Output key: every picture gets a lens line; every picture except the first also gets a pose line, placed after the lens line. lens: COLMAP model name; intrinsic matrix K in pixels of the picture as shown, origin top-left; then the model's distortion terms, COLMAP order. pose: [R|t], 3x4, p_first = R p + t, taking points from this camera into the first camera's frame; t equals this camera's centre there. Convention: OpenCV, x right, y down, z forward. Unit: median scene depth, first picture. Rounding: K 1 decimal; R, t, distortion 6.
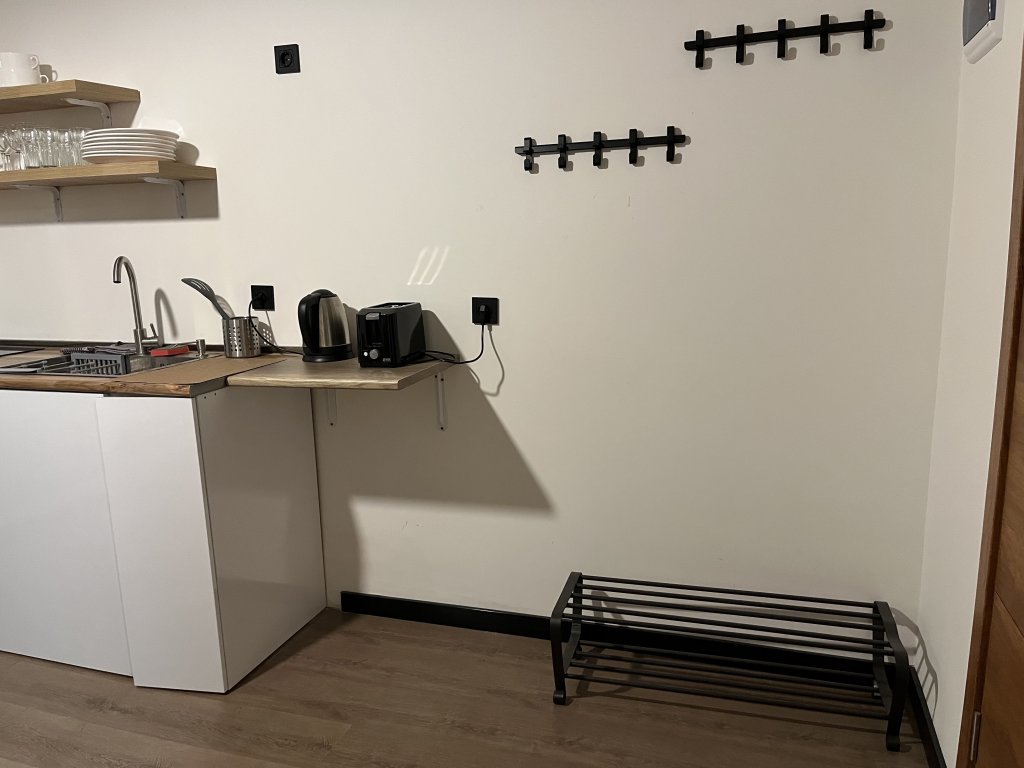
lens RADIAL K [[777.1, 0, 514.2], [0, 777.1, 387.9], [0, 0, 1]] dist [0.067940, -0.084343]
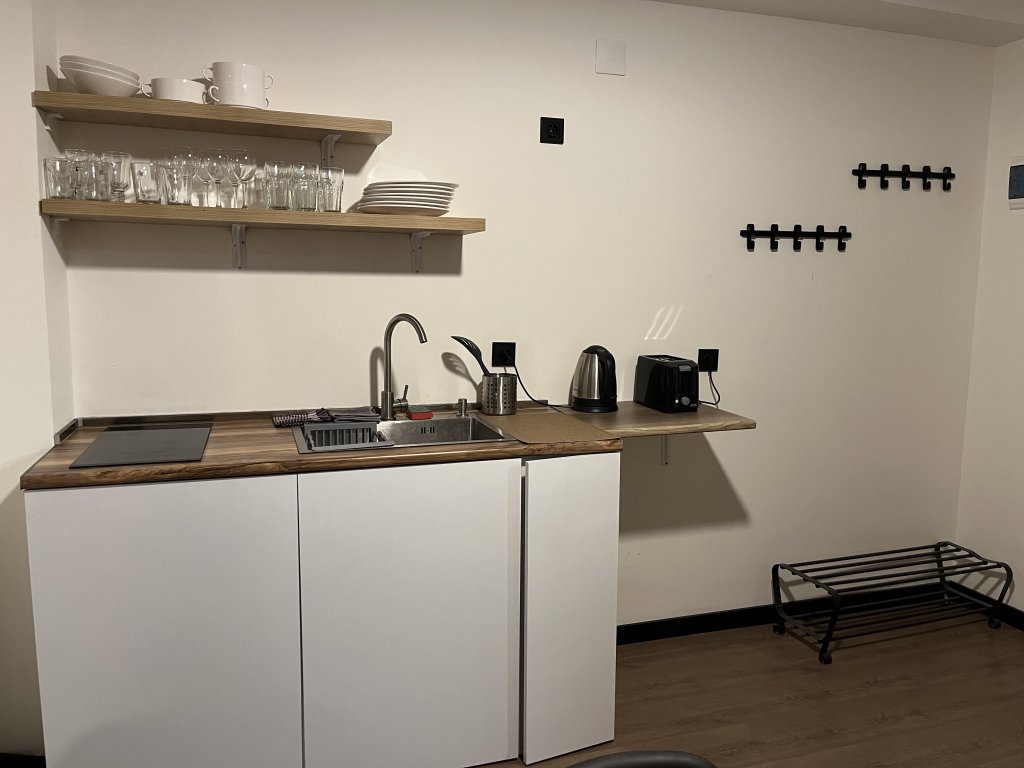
lens RADIAL K [[772.3, 0, 512.0], [0, 772.3, 384.0], [0, 0, 1]] dist [0.069179, -0.083417]
pose [[0.808399, -0.046896, 0.586764, -0.983527], [0.079287, 0.996412, -0.029600, -0.050812], [-0.583270, 0.070452, 0.809217, 0.207775]]
